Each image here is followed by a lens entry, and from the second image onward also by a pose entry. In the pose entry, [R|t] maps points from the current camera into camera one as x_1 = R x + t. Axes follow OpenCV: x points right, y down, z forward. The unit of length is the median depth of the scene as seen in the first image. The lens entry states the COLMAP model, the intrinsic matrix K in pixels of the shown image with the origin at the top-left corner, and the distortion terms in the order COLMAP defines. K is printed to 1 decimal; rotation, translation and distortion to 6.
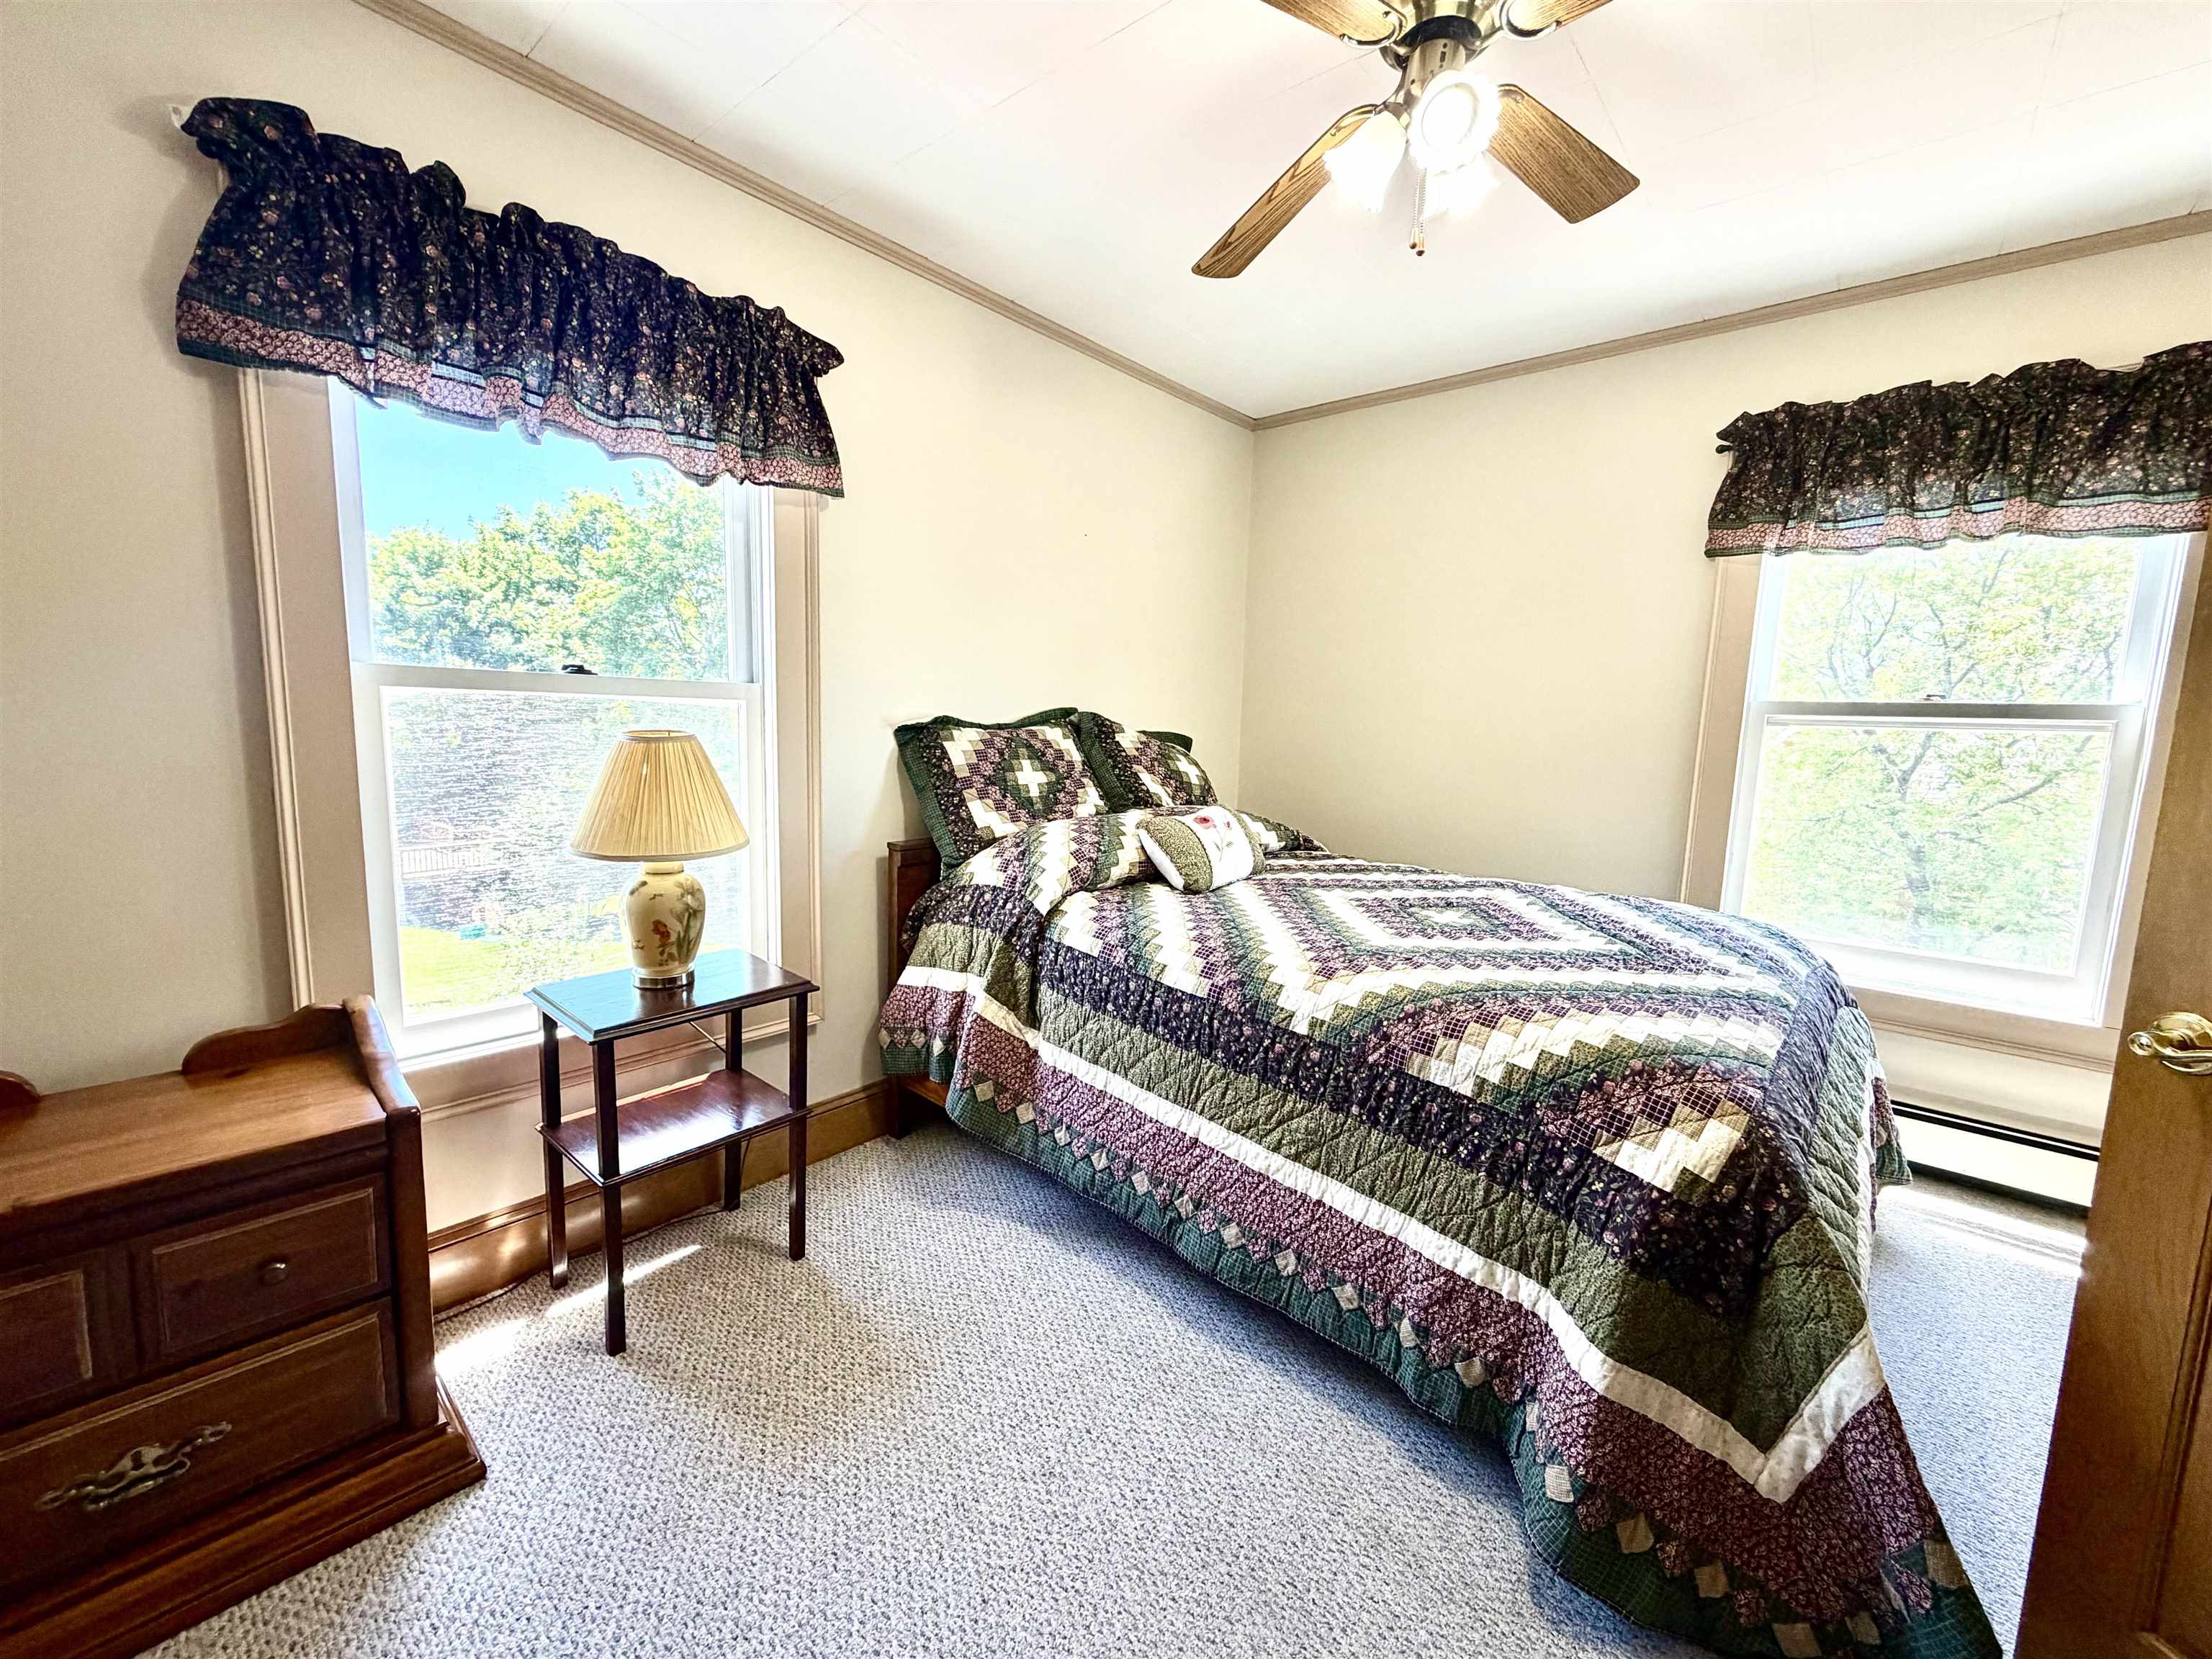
lens RADIAL K [[881.2, 0, 1102.8], [0, 881.2, 830.3], [0, 0, 1]] dist [-0.000712, 0.000289]
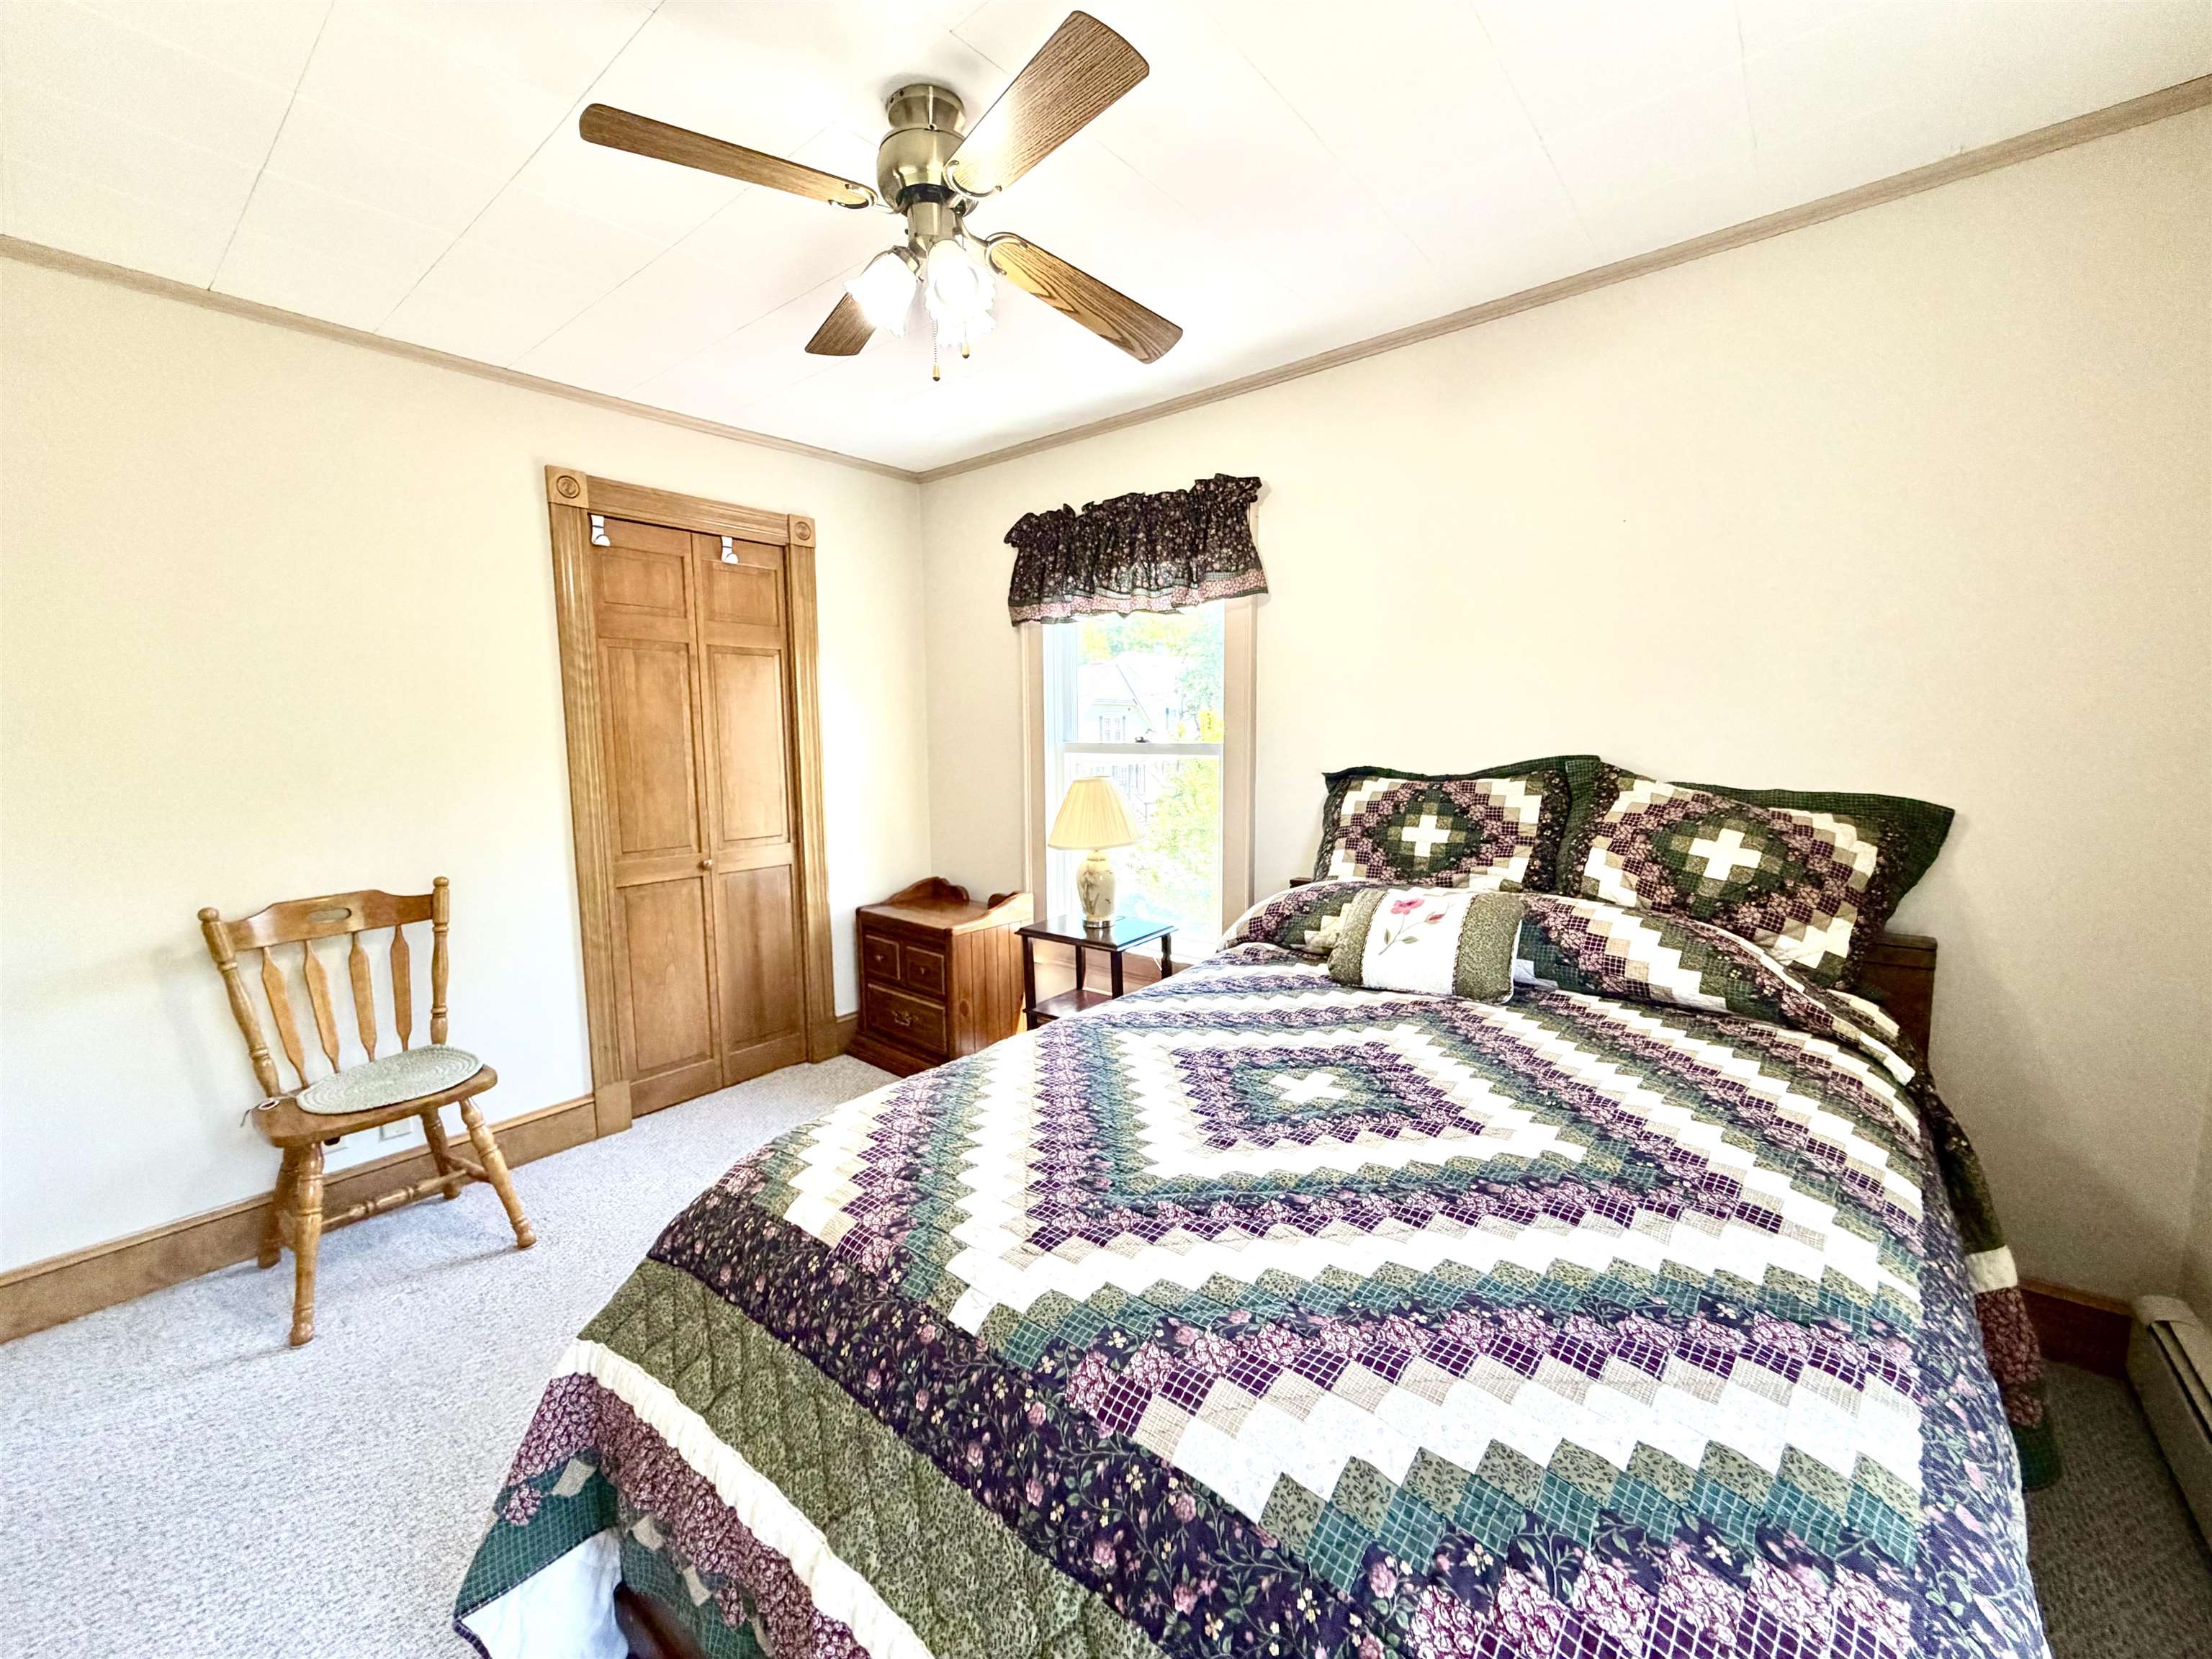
lens RADIAL K [[881.2, 0, 1102.8], [0, 881.2, 830.3], [0, 0, 1]] dist [-0.000712, 0.000289]
pose [[0.012836, 0.090861, -0.995781, 1.010212], [-0.115695, 0.989309, 0.088779, -0.133228], [0.993202, 0.114067, 0.023211, 0.811124]]
